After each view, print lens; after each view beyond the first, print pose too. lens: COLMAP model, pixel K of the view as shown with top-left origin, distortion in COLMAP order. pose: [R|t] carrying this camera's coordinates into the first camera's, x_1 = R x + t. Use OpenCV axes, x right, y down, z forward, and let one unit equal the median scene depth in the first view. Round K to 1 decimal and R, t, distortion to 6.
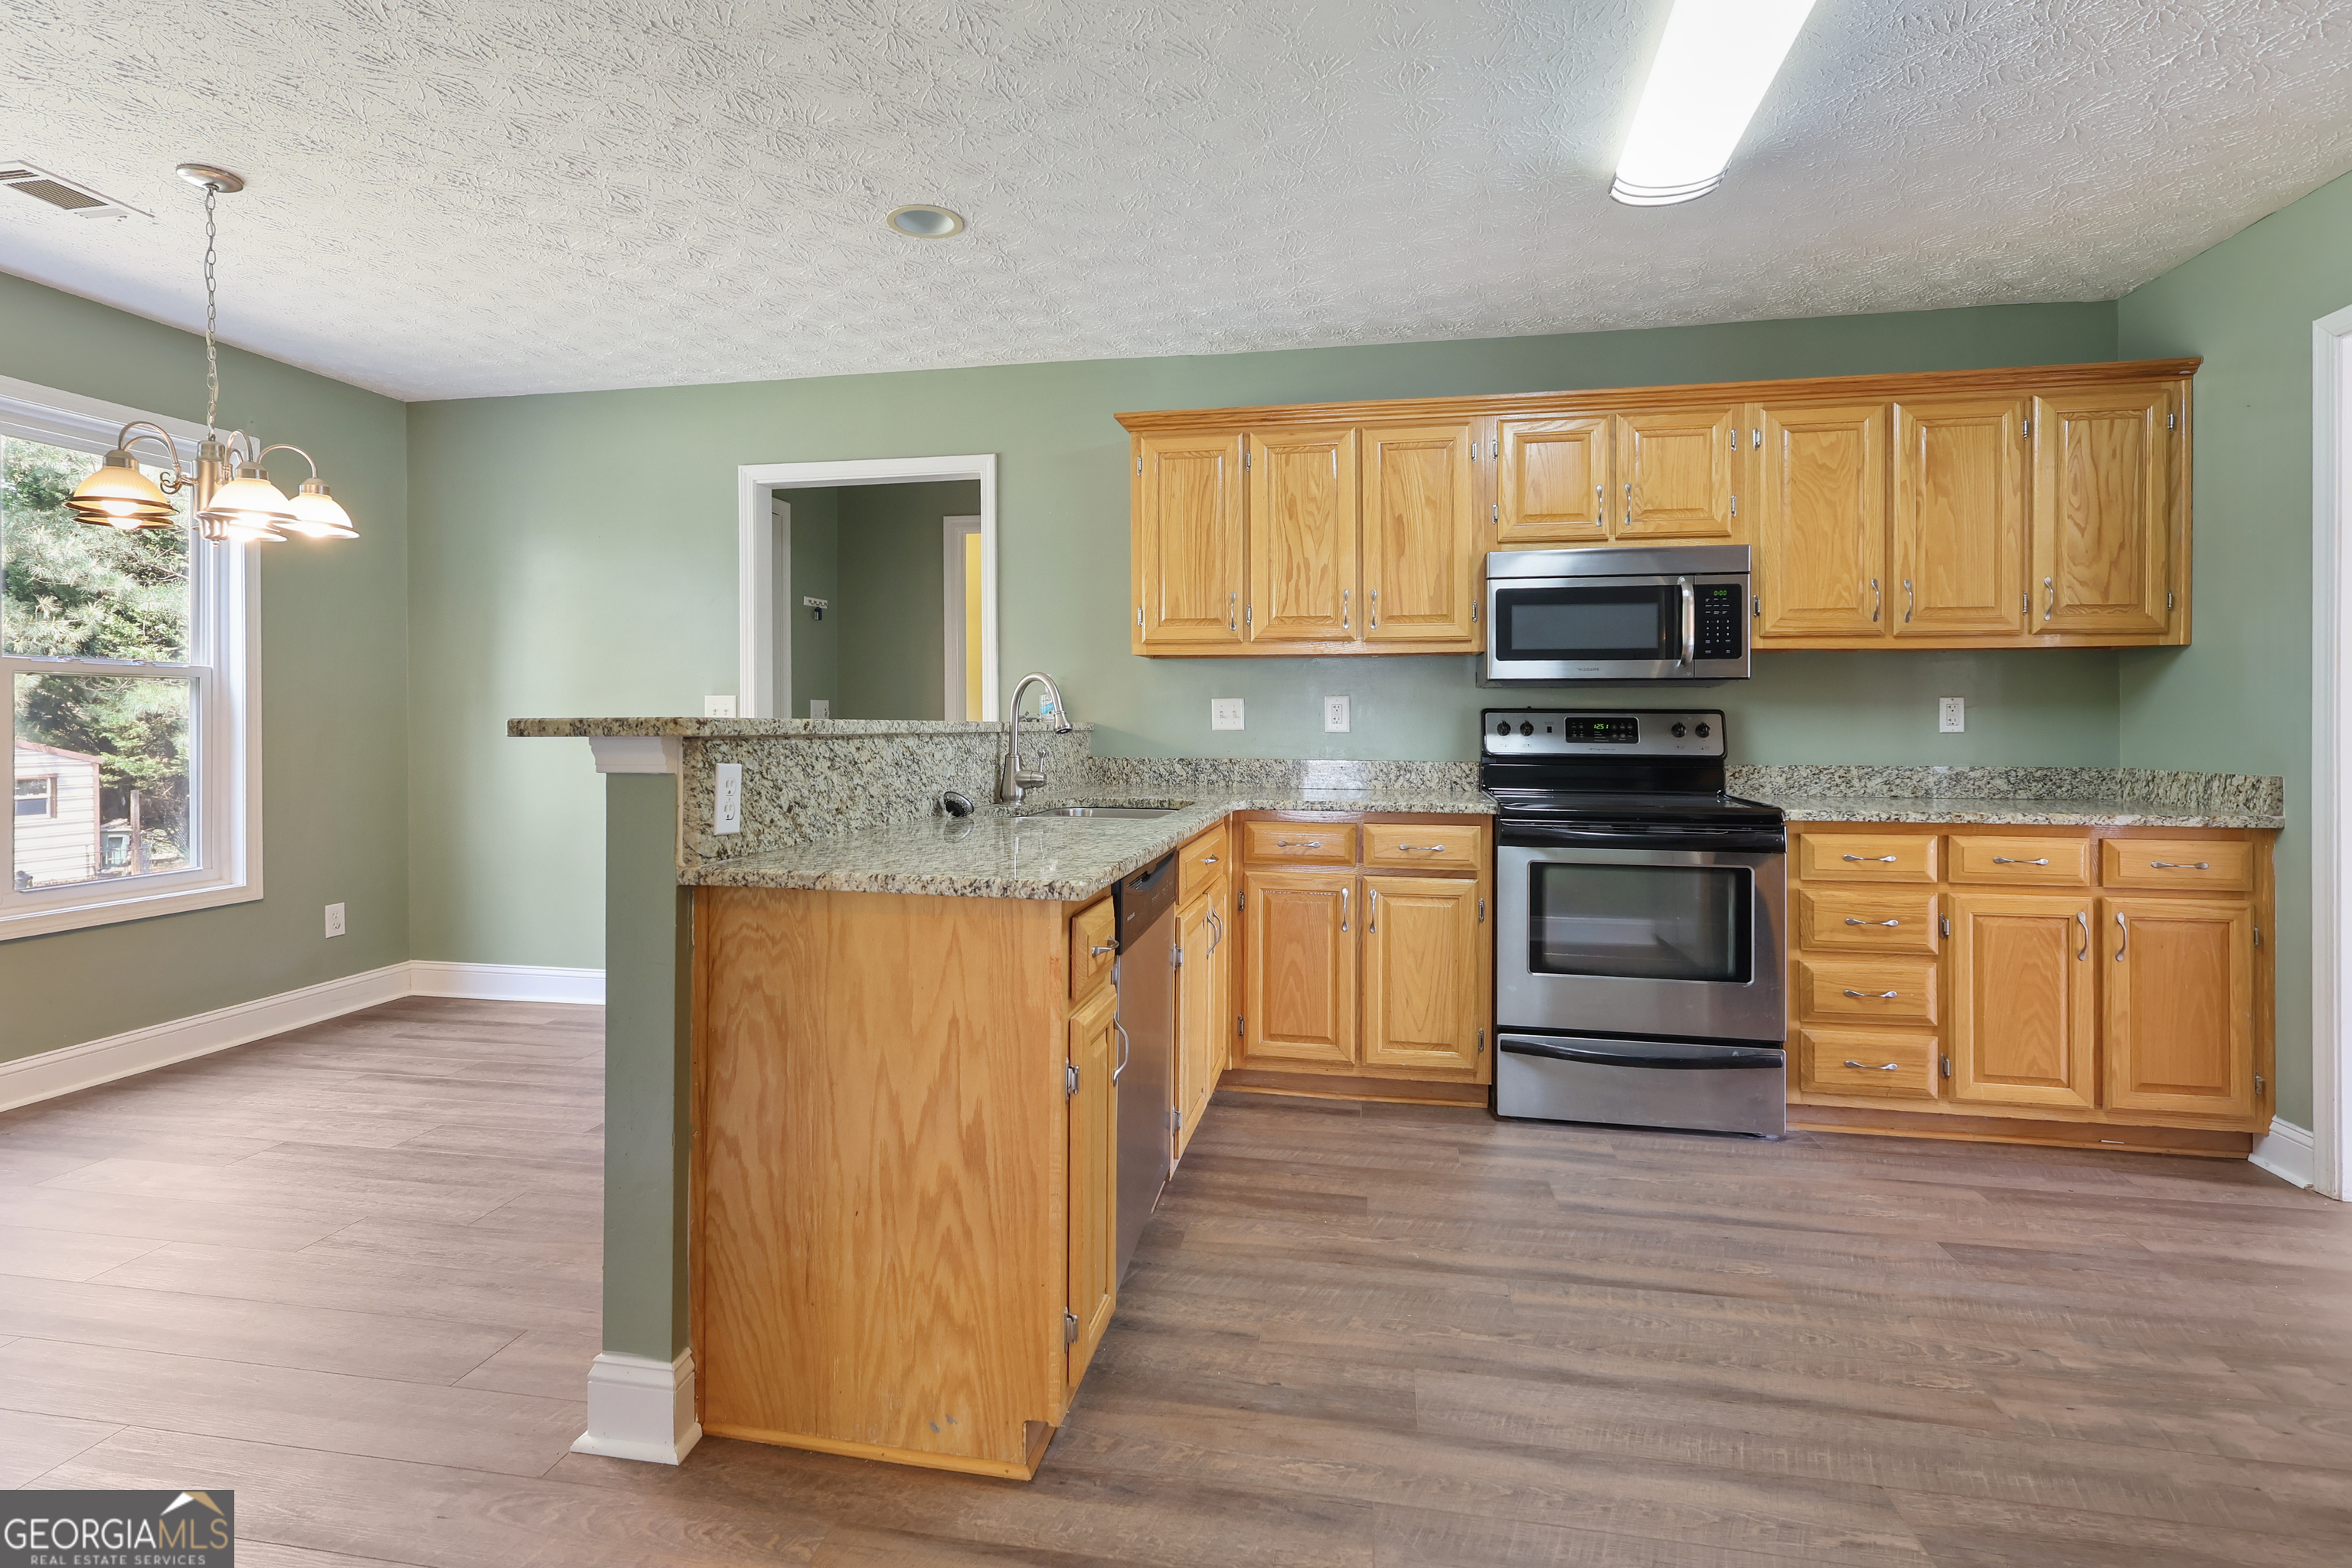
lens RADIAL K [[1133.3, 0, 1150.2], [0, 1133.3, 723.4], [0, 0, 1]] dist [0.003954, 0.003533]
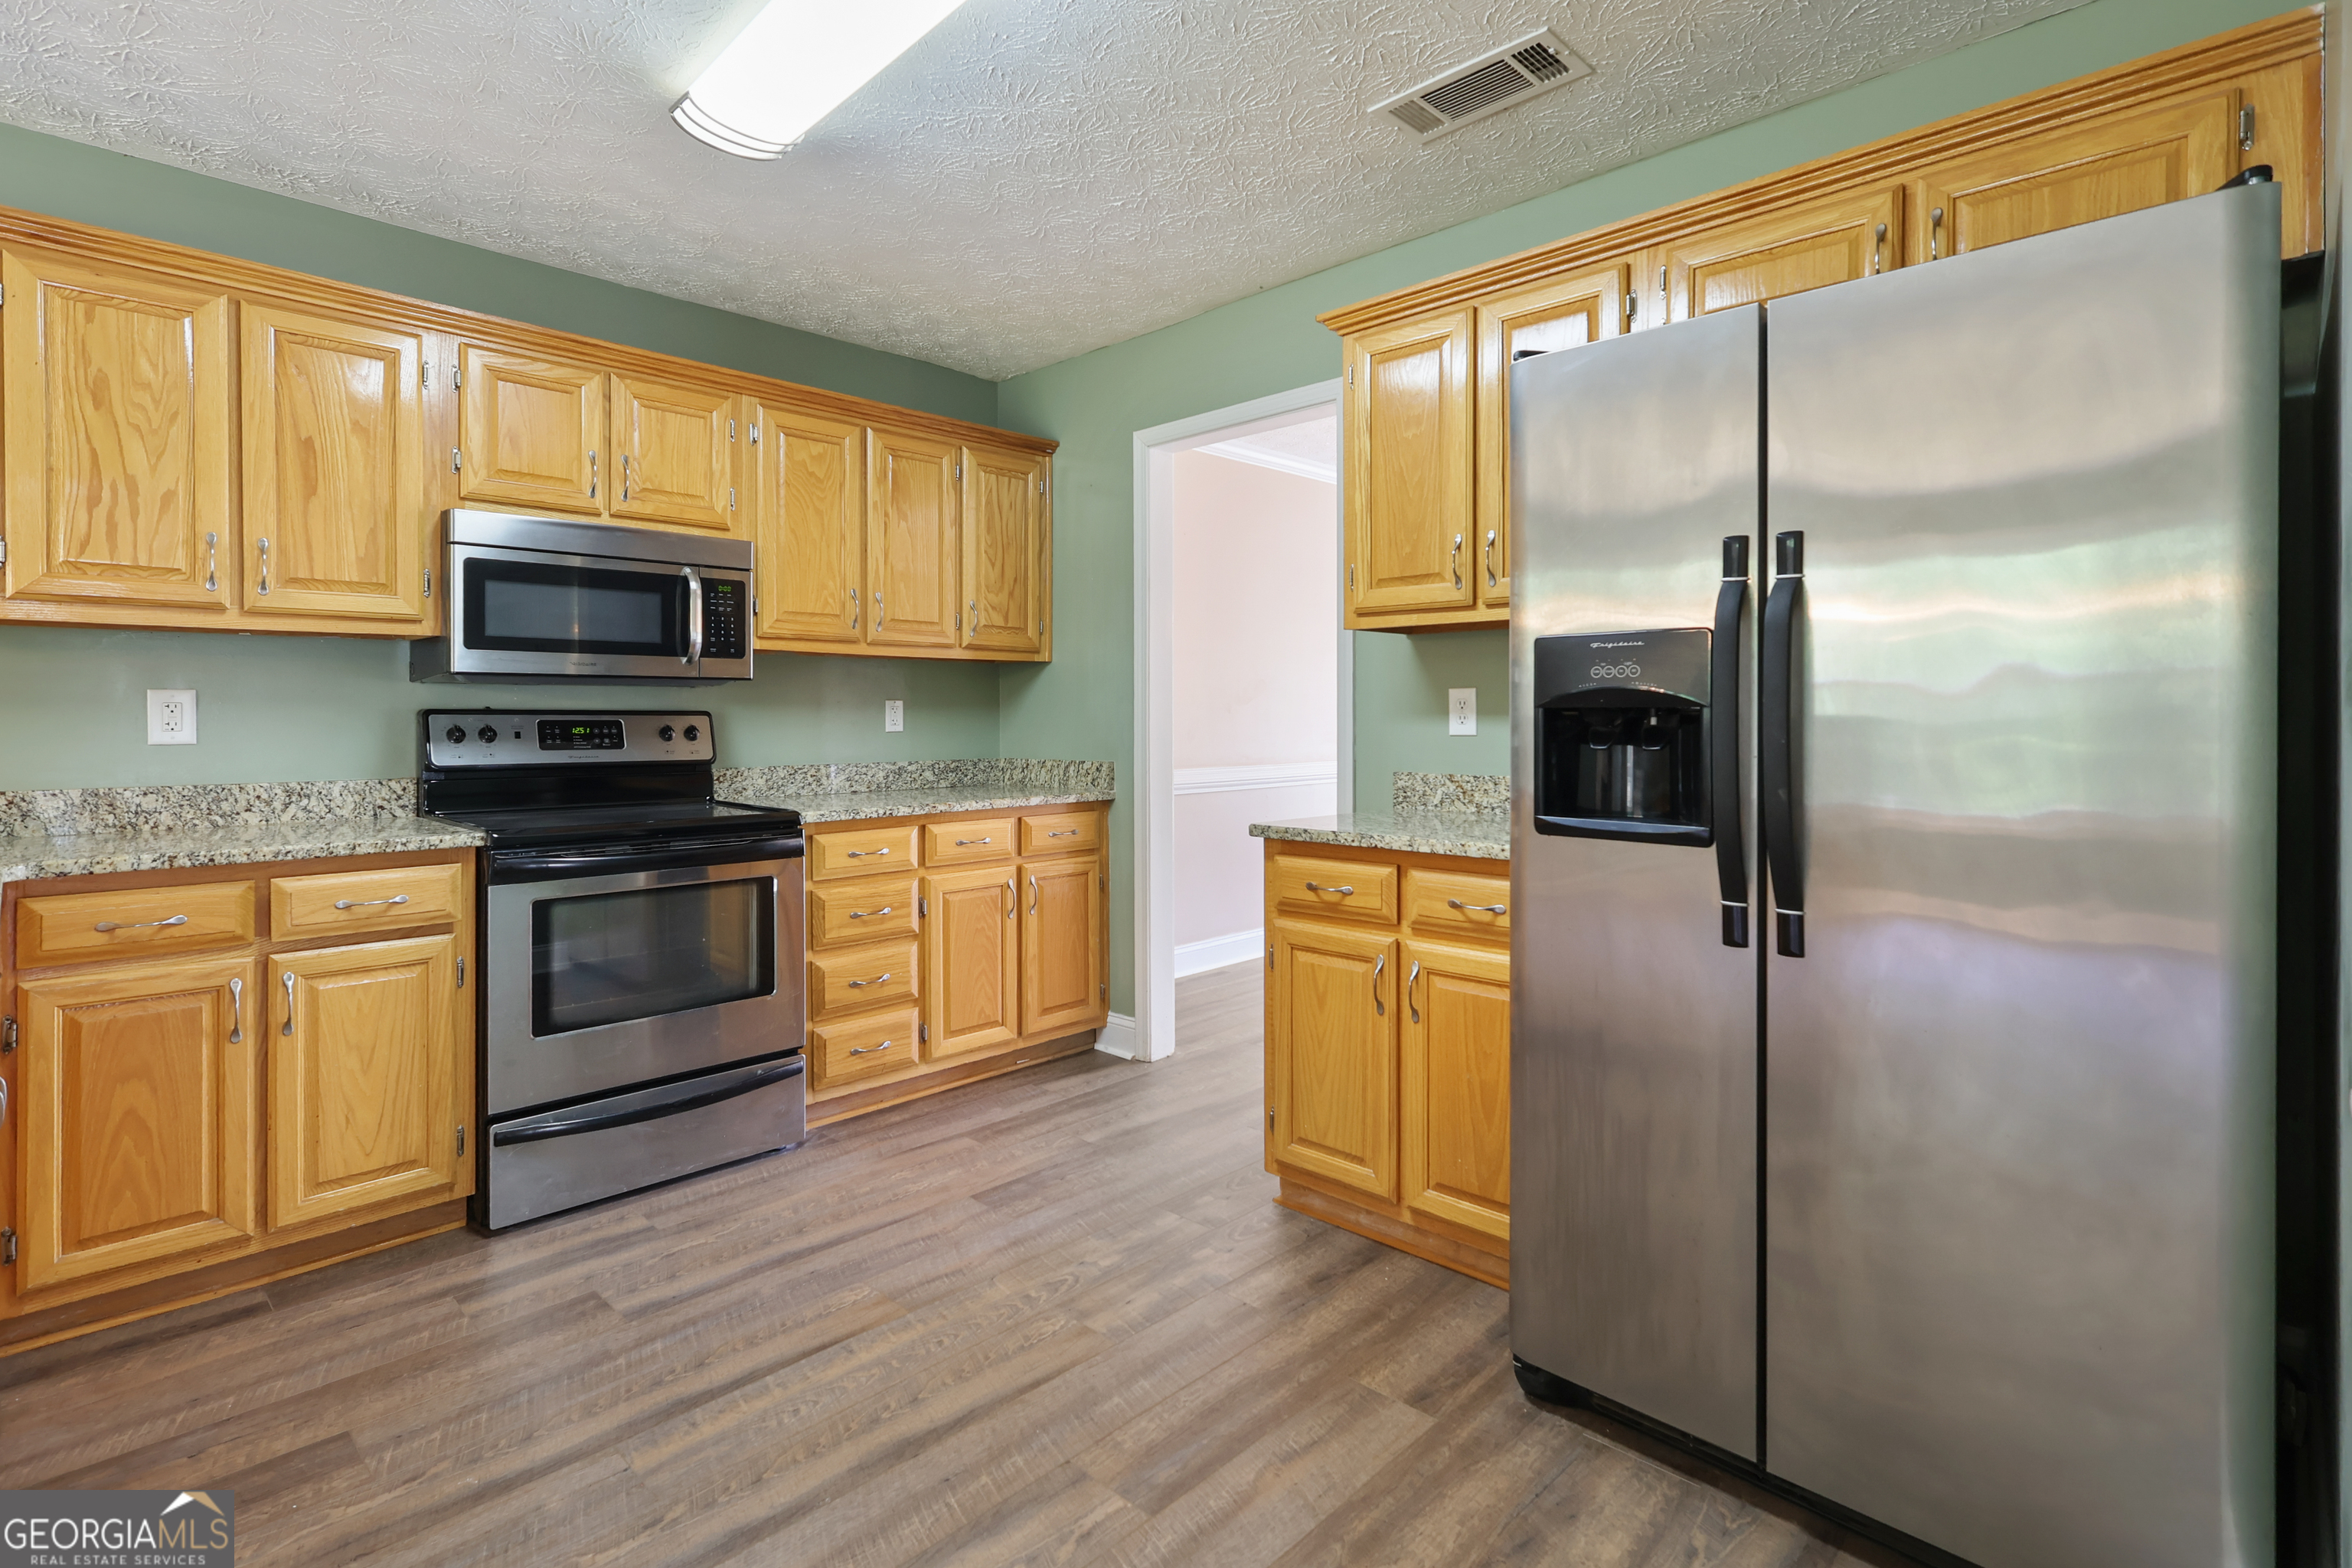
lens RADIAL K [[1133.3, 0, 1165.5], [0, 1133.3, 713.2], [0, 0, 1]] dist [0.003954, 0.003533]
pose [[0.550474, -0.001722, 0.834850, -0.088472], [0.006417, 0.999977, -0.002169, -0.006214], [-0.834827, 0.006551, 0.550473, 0.173857]]
